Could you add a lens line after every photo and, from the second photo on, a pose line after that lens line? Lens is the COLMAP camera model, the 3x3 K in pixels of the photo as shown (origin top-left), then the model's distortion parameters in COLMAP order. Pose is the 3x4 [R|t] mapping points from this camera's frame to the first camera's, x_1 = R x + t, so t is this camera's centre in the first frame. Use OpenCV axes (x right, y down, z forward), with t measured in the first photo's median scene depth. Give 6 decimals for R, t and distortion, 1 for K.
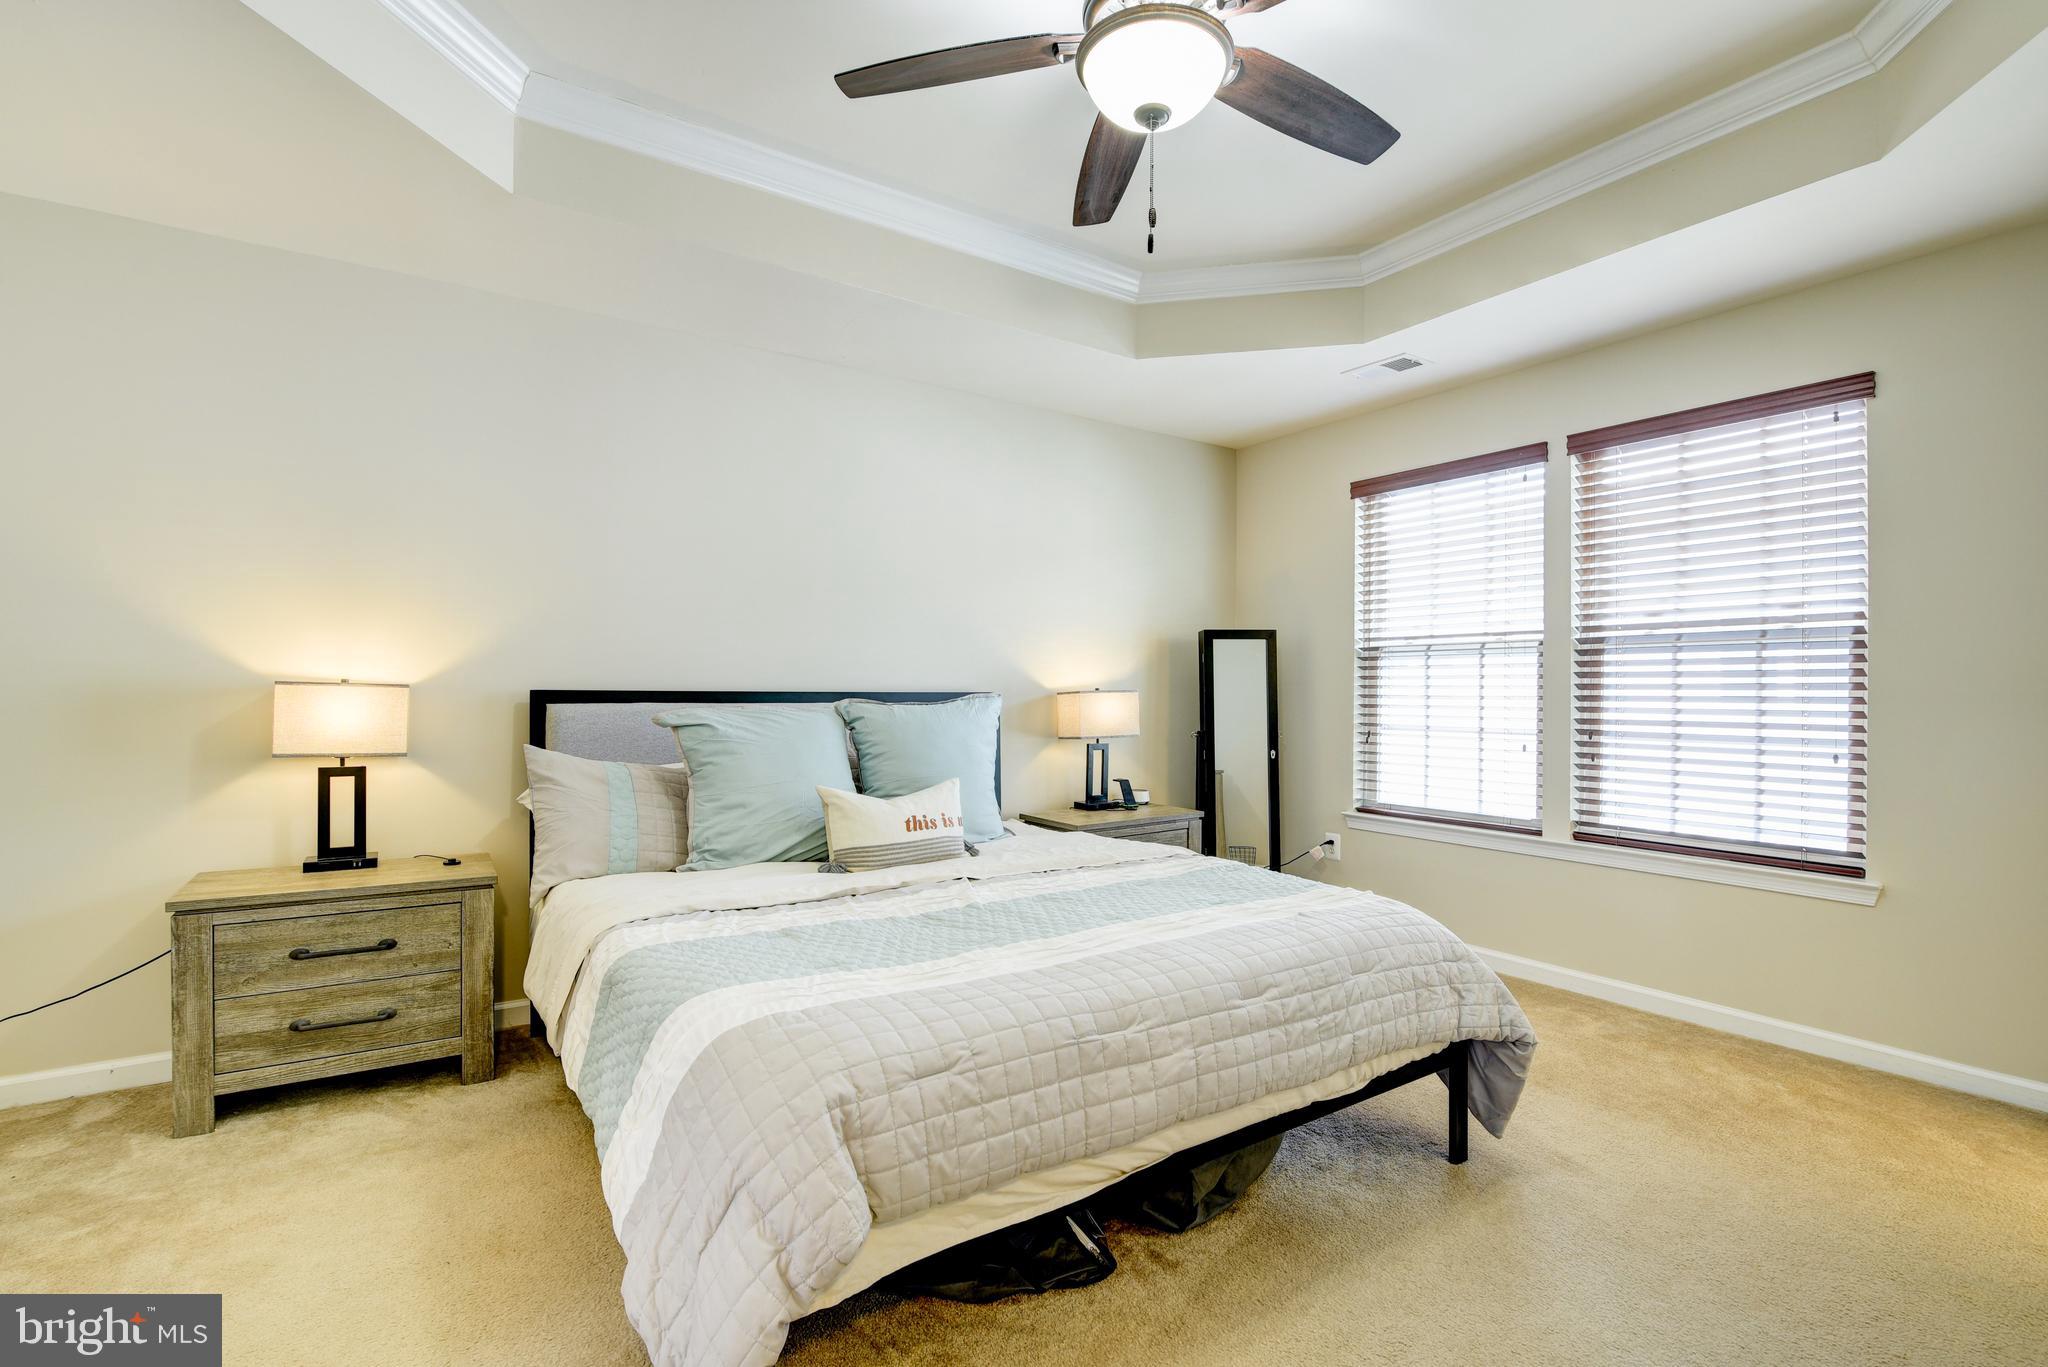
lens RADIAL K [[938.5, 0, 1026.2], [0, 938.5, 695.0], [0, 0, 1]] dist [-0.019025, -0.000085]
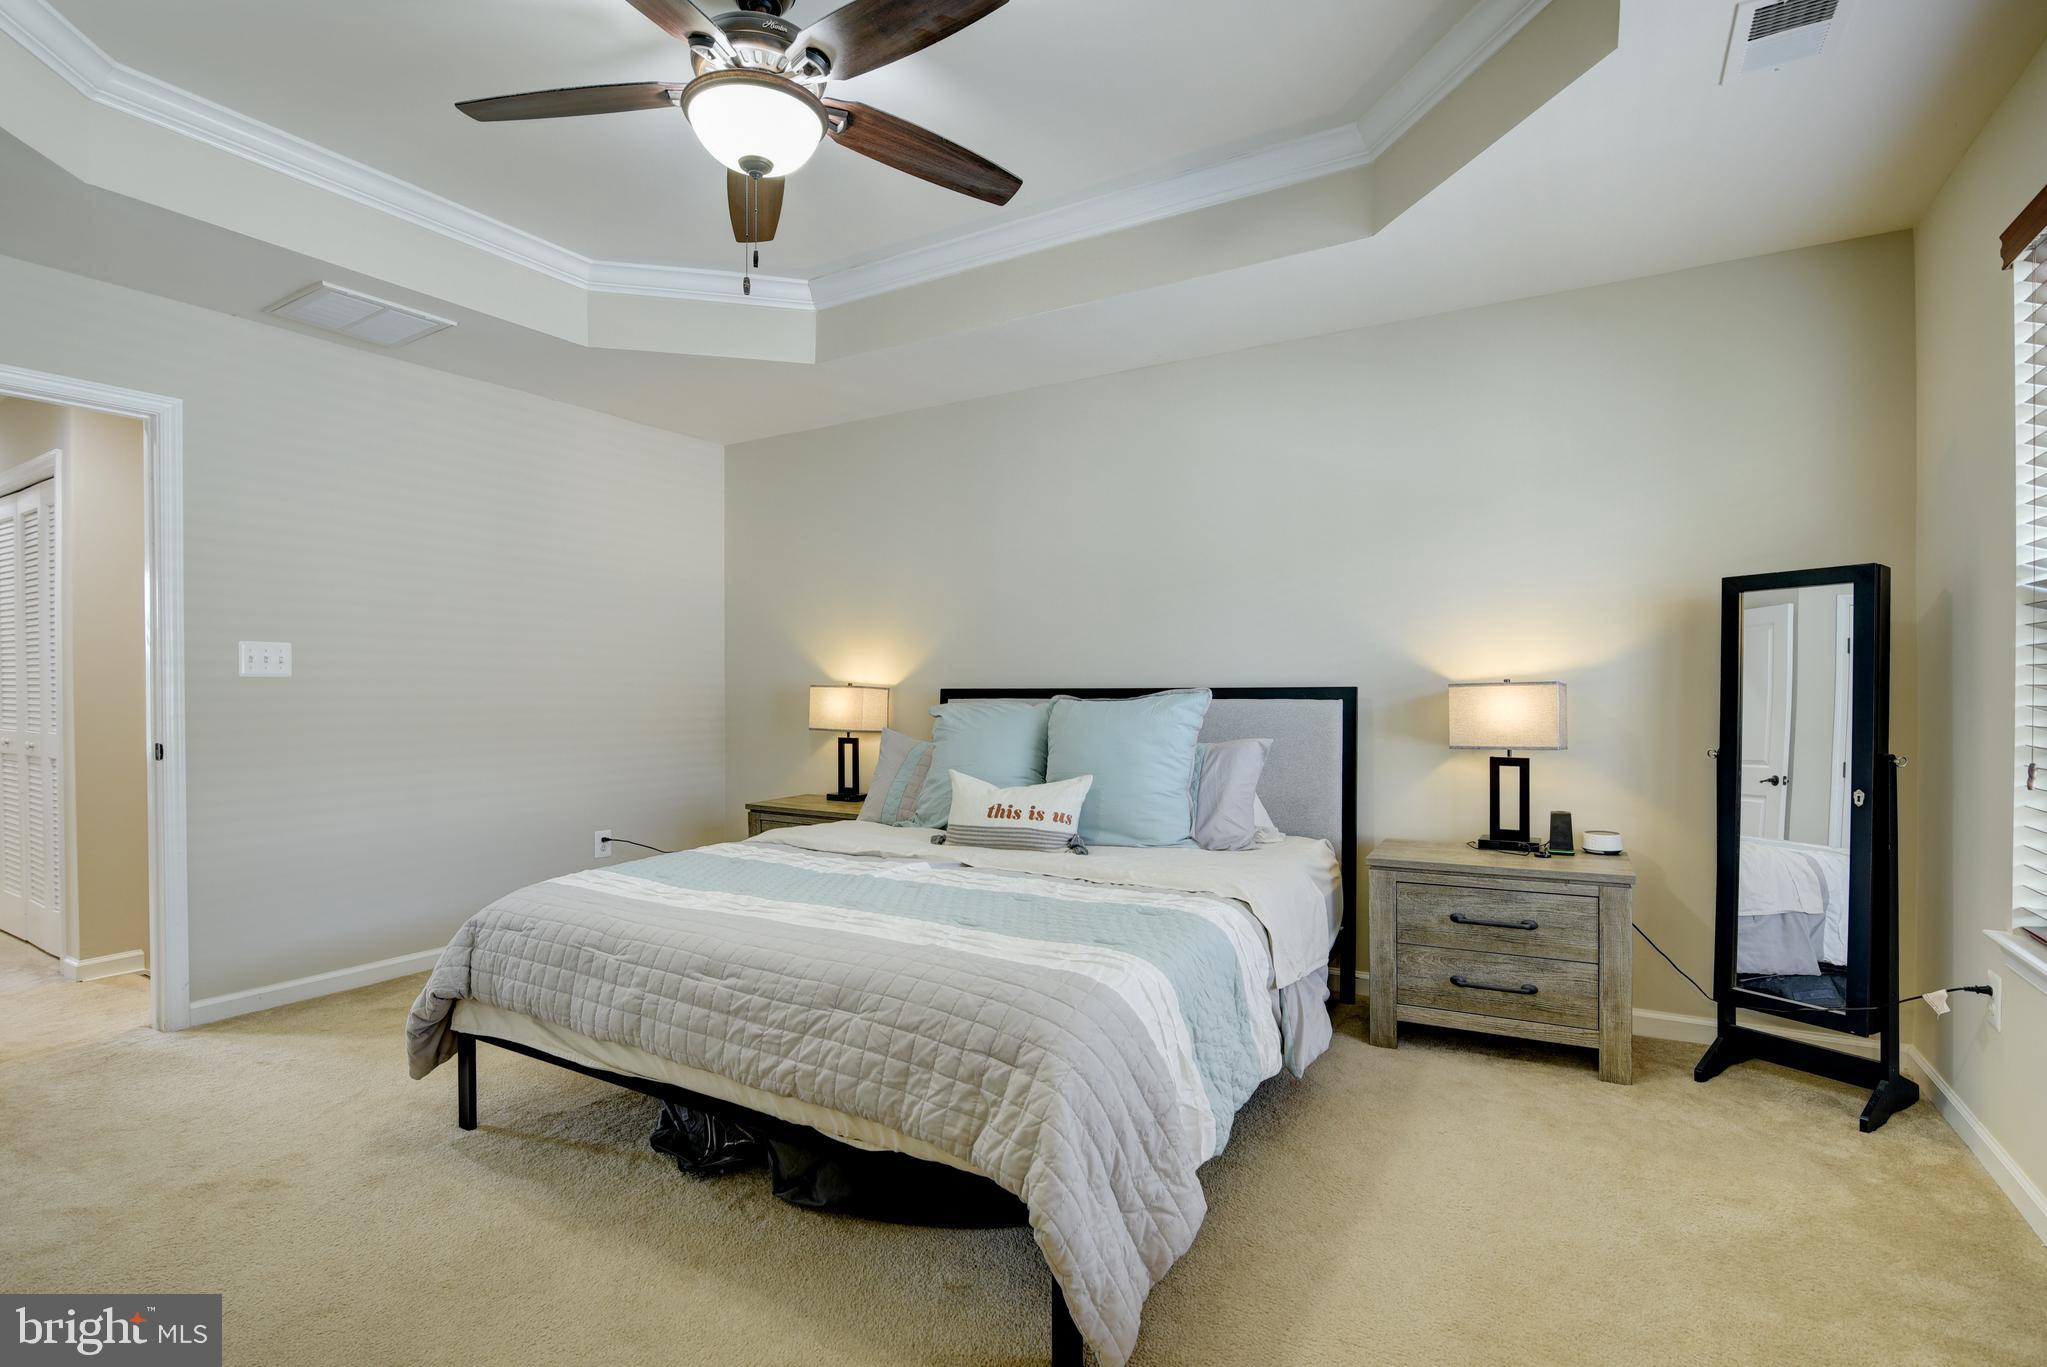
lens RADIAL K [[938.1, 0, 1026.5], [0, 938.1, 700.7], [0, 0, 1]] dist [-0.019025, -0.000085]
pose [[0.426810, 0.001580, -0.904340, 0.565990], [0.007621, 0.999957, 0.005344, 0.002012], [0.904309, -0.009173, 0.426780, 0.362768]]
